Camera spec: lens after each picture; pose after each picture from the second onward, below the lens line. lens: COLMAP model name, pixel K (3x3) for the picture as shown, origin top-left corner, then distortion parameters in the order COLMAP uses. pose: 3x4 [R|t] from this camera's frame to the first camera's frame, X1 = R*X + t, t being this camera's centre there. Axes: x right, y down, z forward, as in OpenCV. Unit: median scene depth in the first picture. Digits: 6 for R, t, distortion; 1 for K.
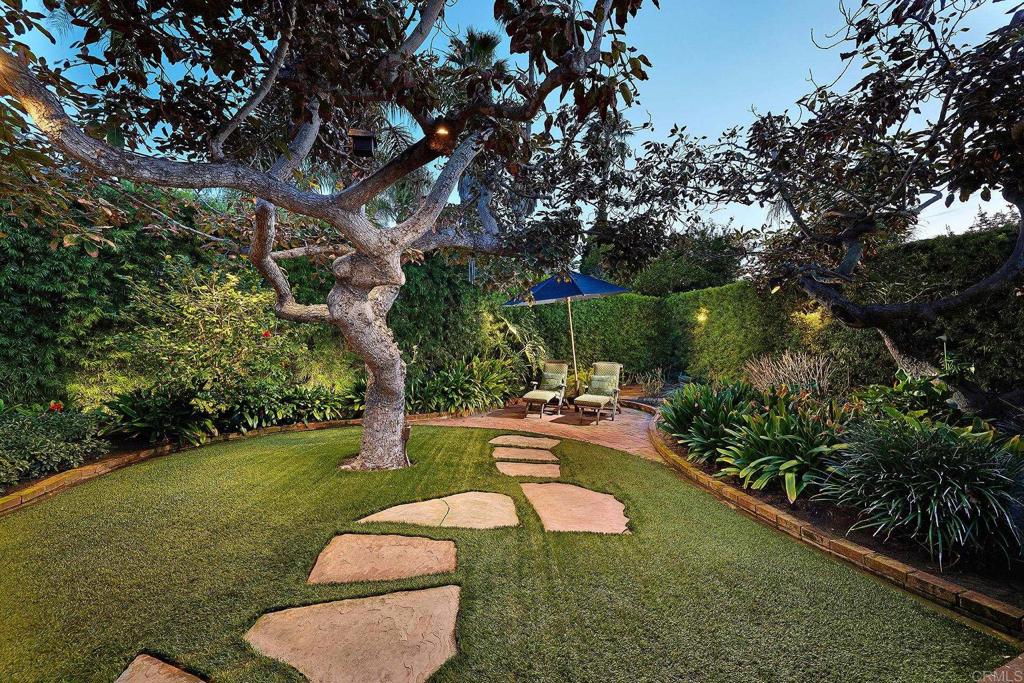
lens RADIAL K [[447.9, 0, 510.4], [0, 447.9, 339.3], [0, 0, 1]] dist [-0.000058, -0.000001]
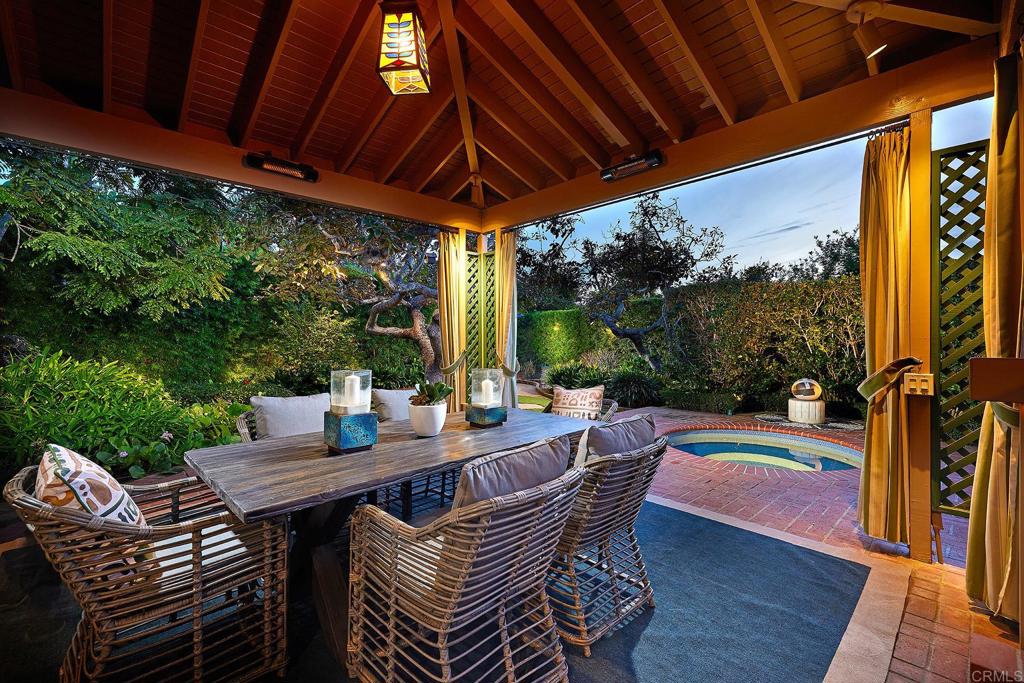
lens RADIAL K [[447.9, 0, 512.3], [0, 447.9, 341.6], [0, 0, 1]] dist [-0.000058, -0.000001]
pose [[0.945170, -0.005543, 0.326532, -0.527985], [0.005163, 0.999985, 0.002030, -0.014286], [-0.326539, -0.000233, 0.945184, -1.000120]]
